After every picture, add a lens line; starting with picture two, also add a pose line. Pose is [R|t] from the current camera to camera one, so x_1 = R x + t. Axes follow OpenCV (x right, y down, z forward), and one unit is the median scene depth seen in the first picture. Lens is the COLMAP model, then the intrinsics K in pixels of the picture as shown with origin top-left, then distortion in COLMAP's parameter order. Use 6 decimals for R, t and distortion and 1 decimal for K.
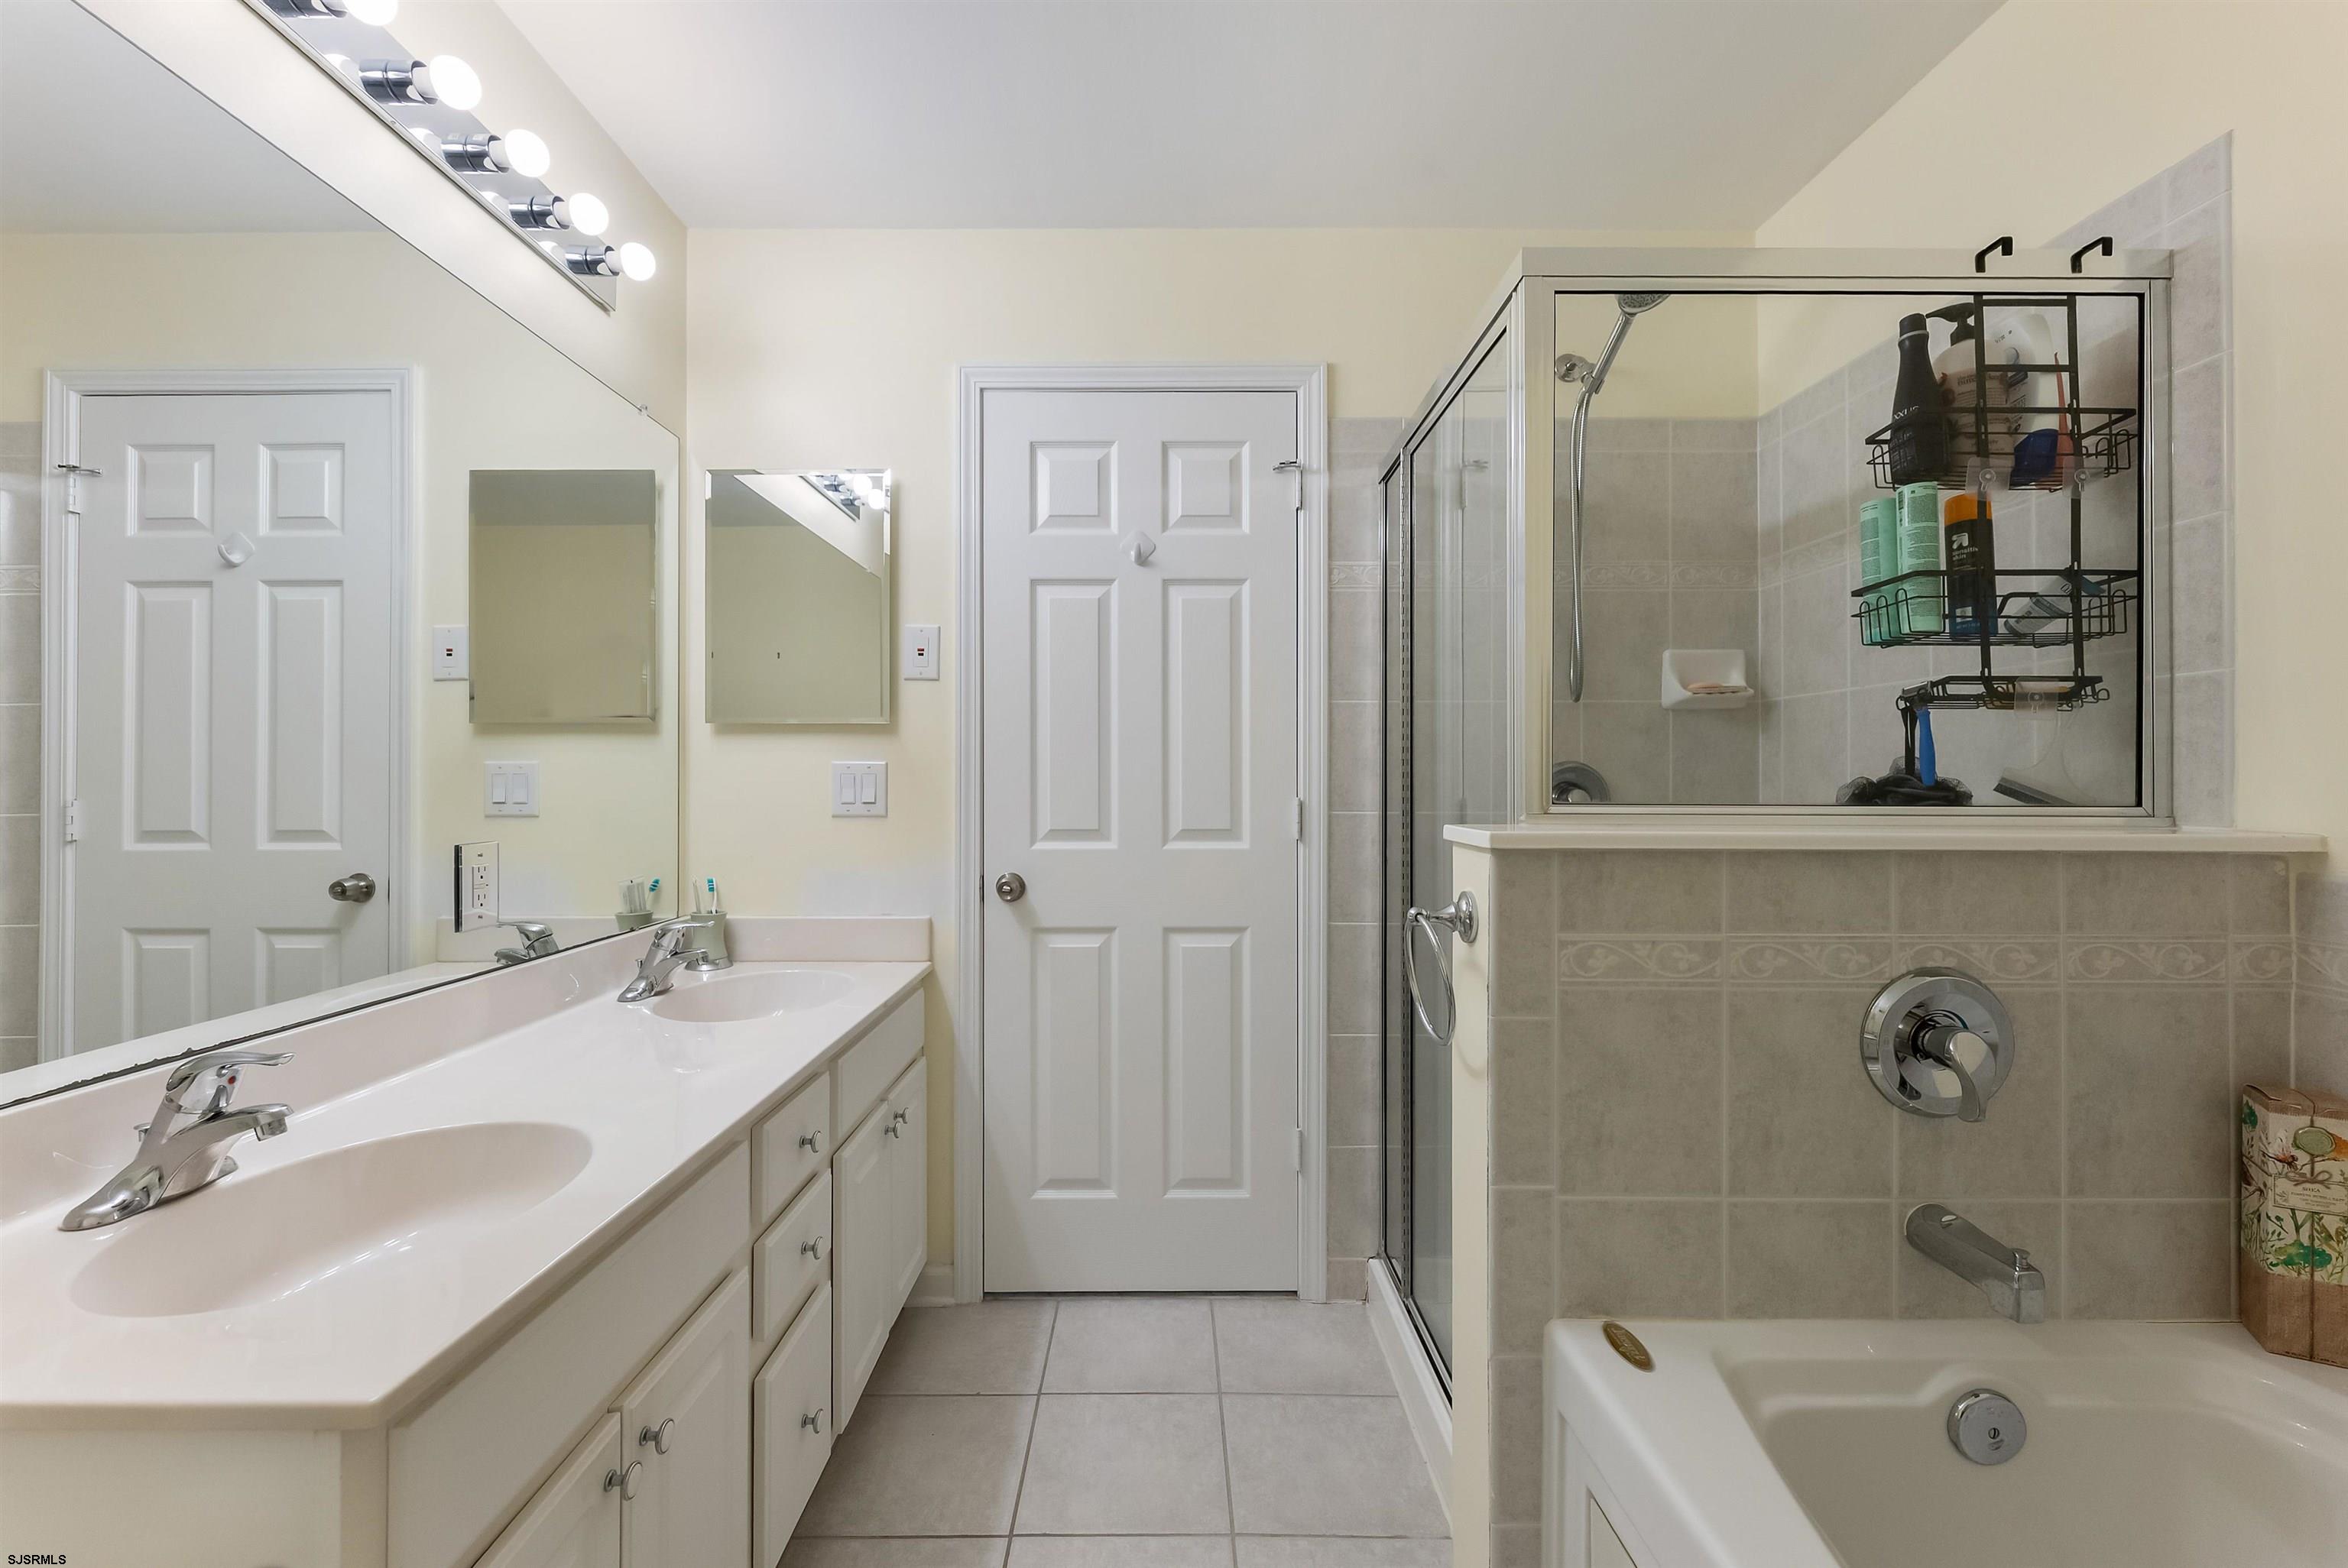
lens RADIAL K [[965.8, 0, 1174.0], [0, 965.8, 784.0], [0, 0, 1]] dist [0.000403, 0.000022]
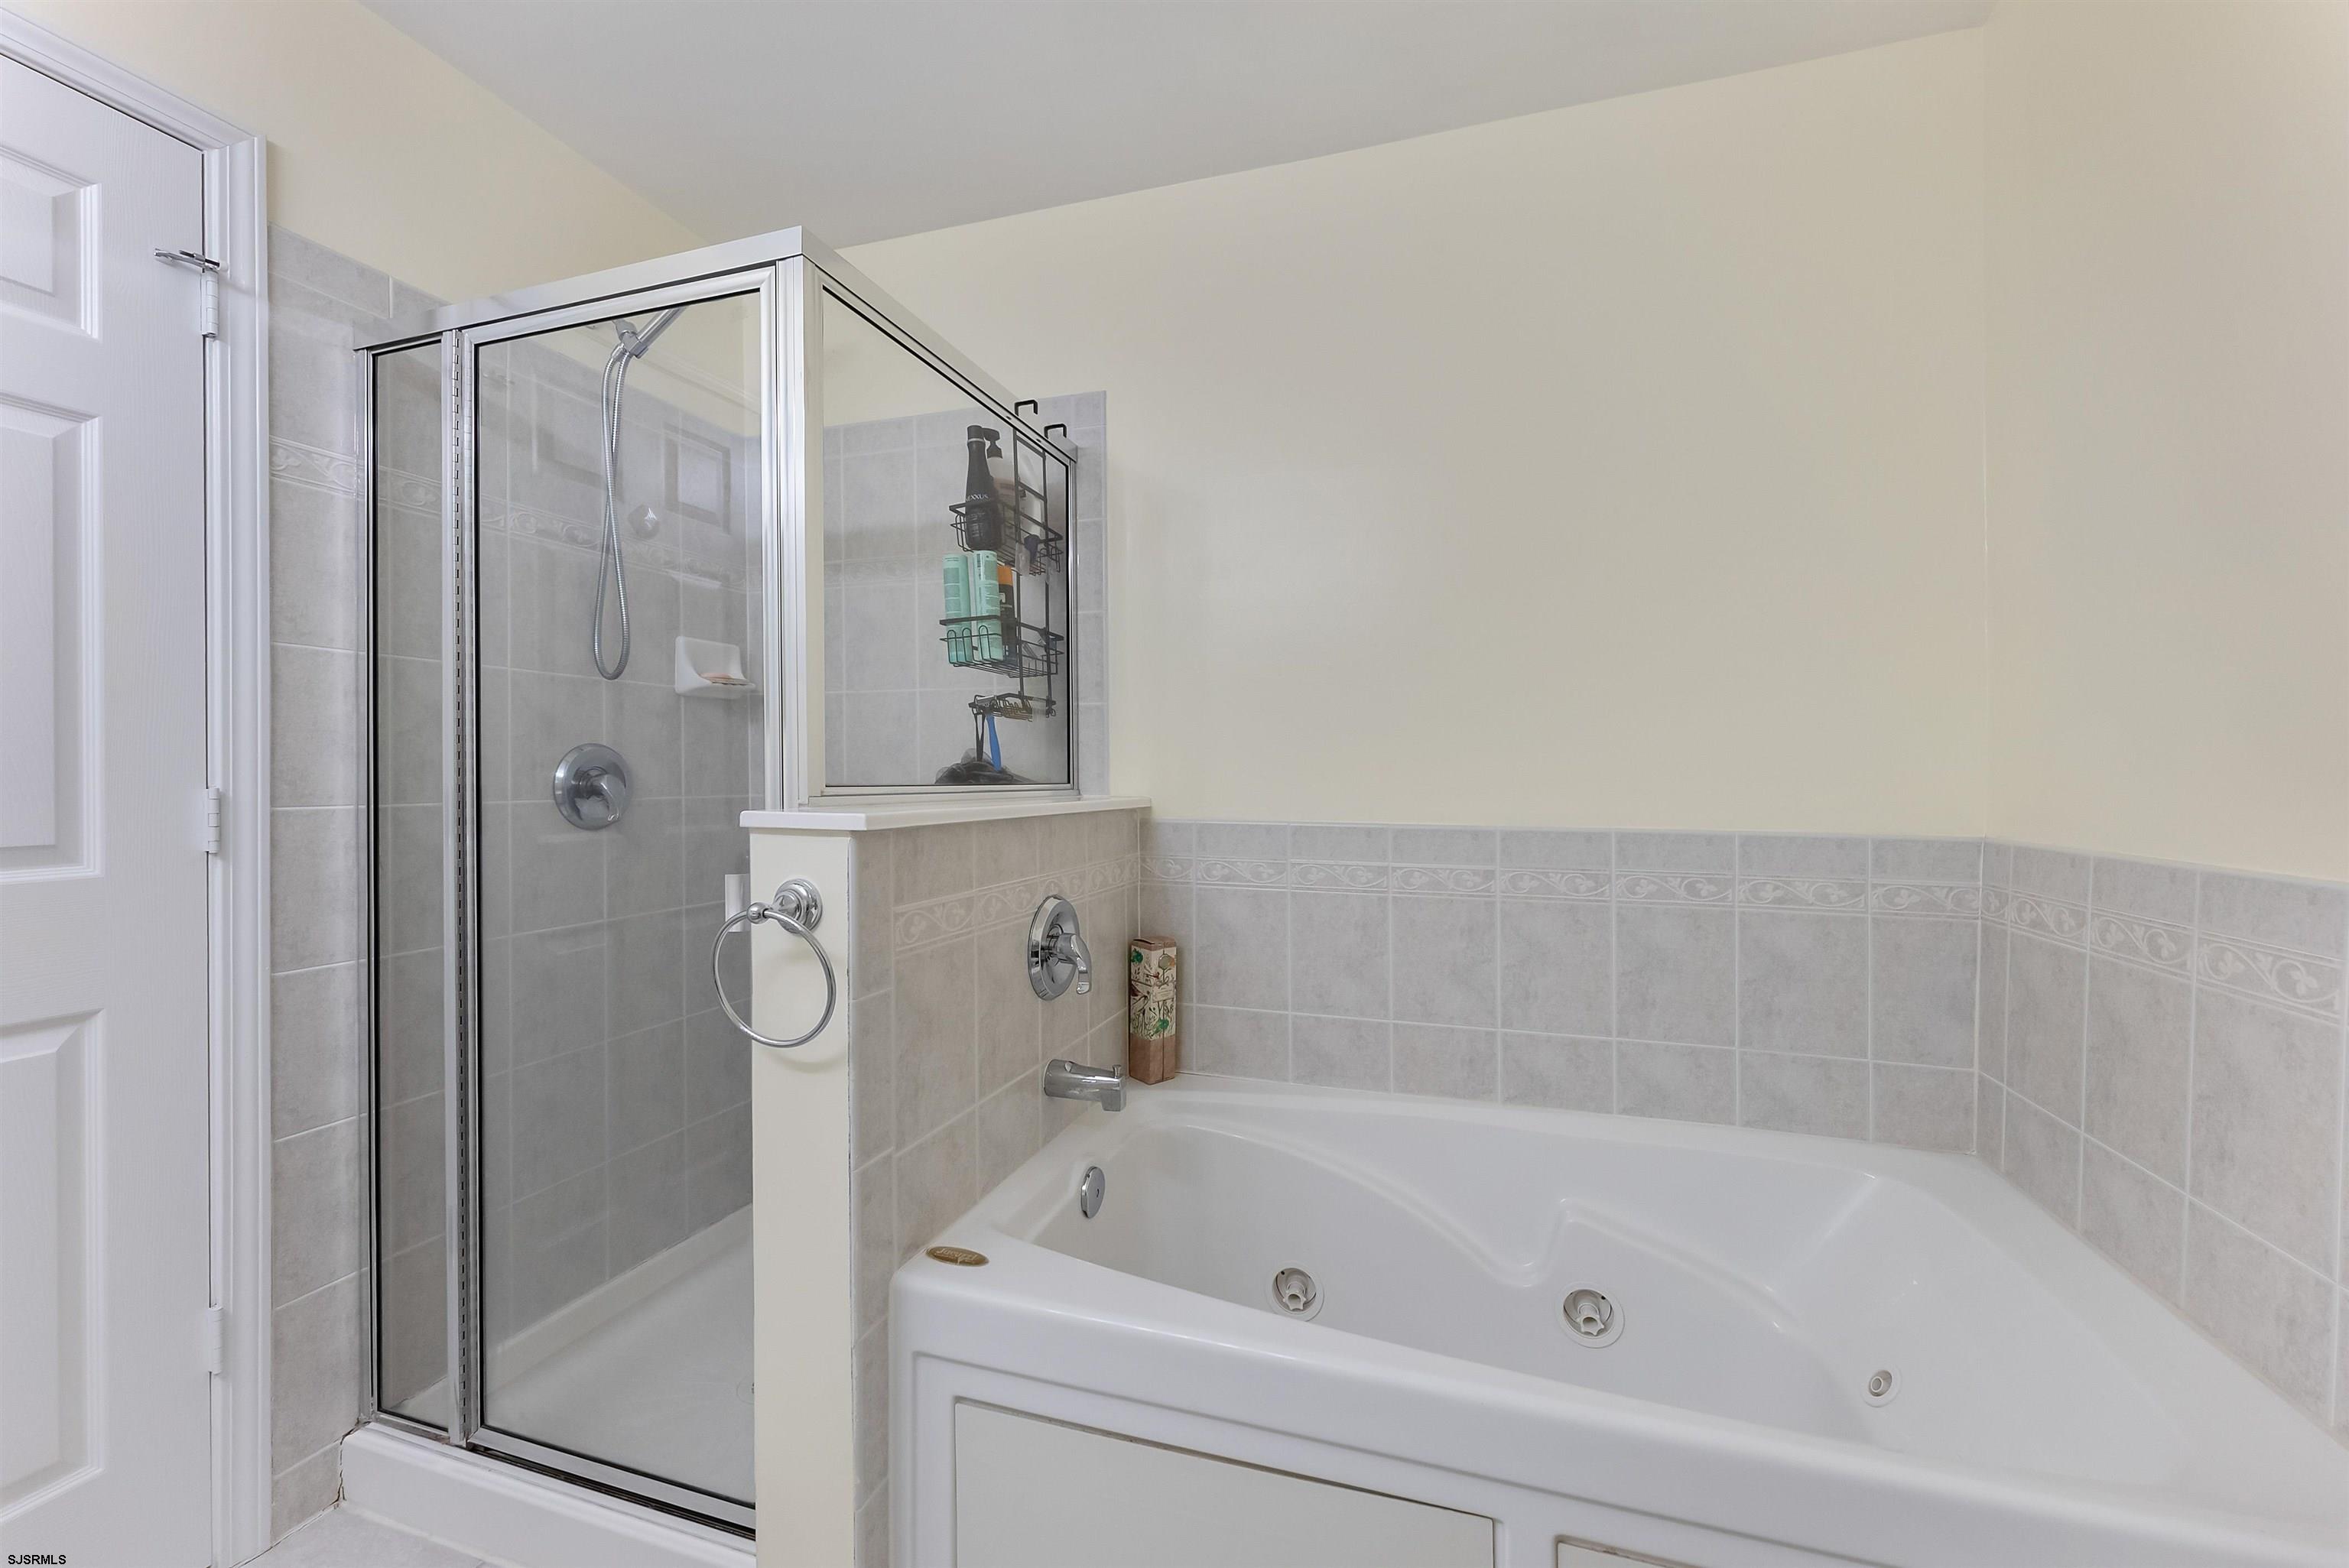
lens RADIAL K [[931.6, 0, 1175.9], [0, 931.6, 763.4], [0, 0, 1]] dist [-0.000697, -0.000341]
pose [[0.318324, 0.010267, 0.947926, -0.408945], [-0.001672, 0.999946, -0.010269, 0.005387], [-0.947980, 0.001684, 0.318324, 0.325642]]
